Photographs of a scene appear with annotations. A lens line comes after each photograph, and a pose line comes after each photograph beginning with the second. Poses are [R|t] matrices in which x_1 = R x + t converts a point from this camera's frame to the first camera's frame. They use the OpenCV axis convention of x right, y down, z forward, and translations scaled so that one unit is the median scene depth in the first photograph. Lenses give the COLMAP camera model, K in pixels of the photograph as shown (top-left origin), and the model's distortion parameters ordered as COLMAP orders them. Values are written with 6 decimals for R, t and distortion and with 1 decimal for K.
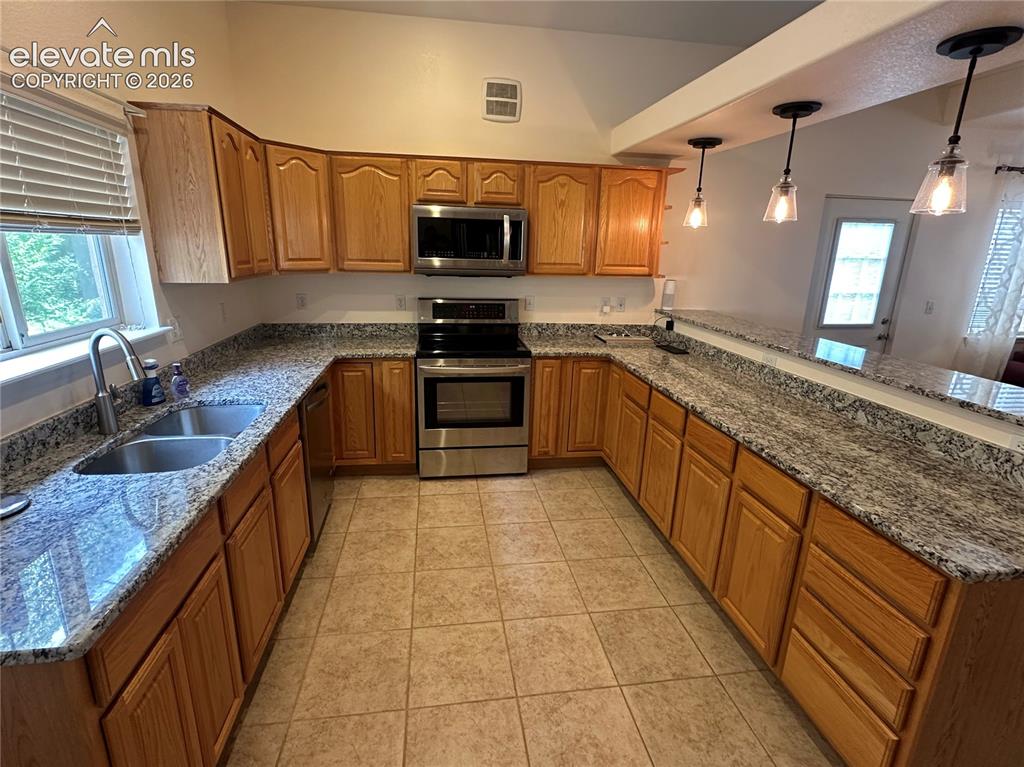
lens RADIAL K [[502.2, 0, 512.0], [0, 502.2, 383.5], [0, 0, 1]] dist [0.000155, 0.000115]
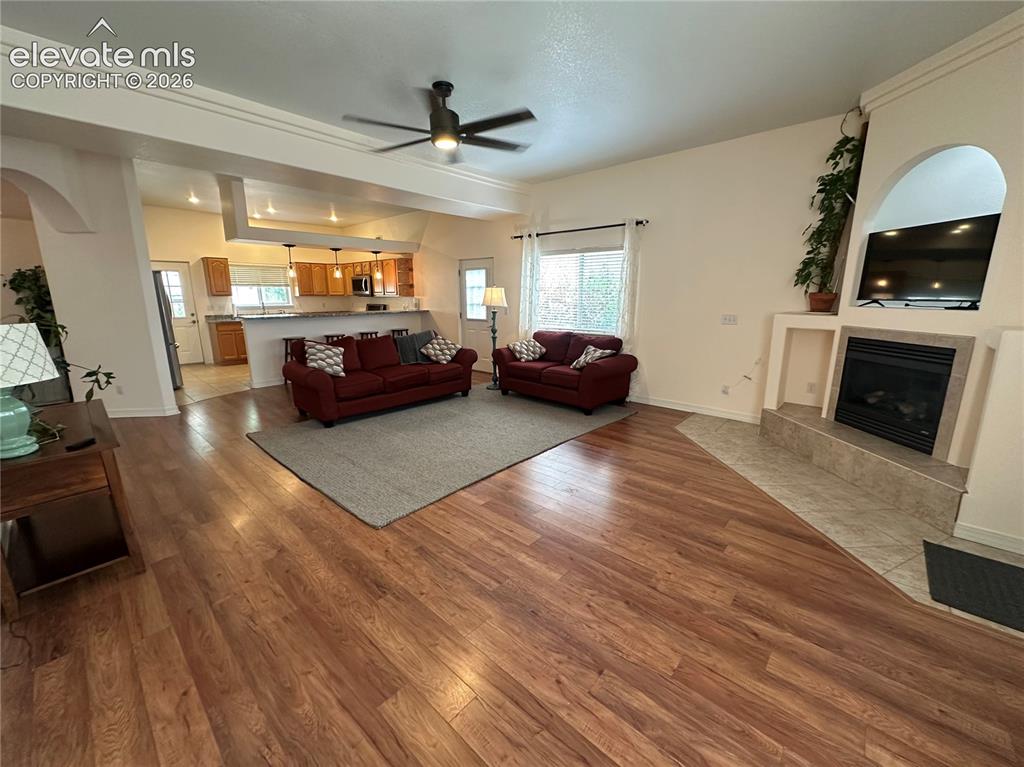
lens RADIAL K [[412.4, 0, 512.0], [0, 412.4, 383.5], [0, 0, 1]] dist [-0.000433, -0.000142]
pose [[0.626982, 0.143436, -0.765715, 3.869165], [-0.189424, 0.981475, 0.028749, 0.123199], [0.755654, 0.127020, 0.642537, 0.099249]]
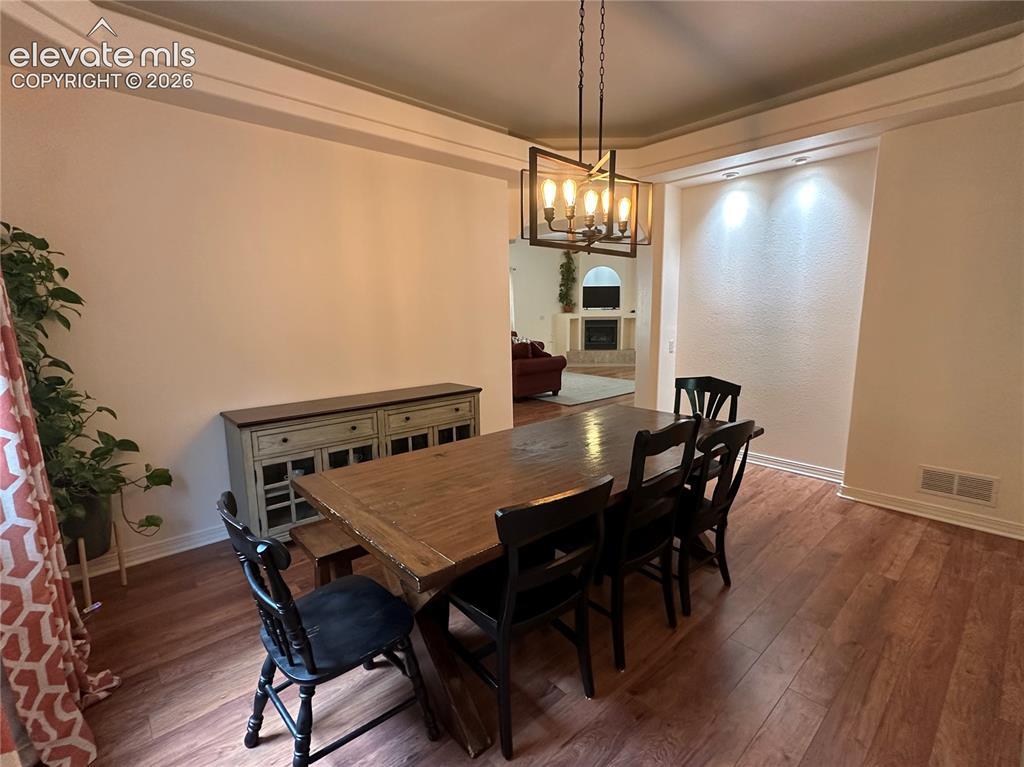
lens RADIAL K [[489.7, 0, 512.0], [0, 489.7, 383.5], [0, 0, 1]] dist [-0.003050, 0.000533]
pose [[0.838696, -0.112433, 0.532867, -0.113068], [0.171321, 0.983251, -0.062185, 0.635219], [-0.516950, 0.143446, 0.843911, -1.995928]]
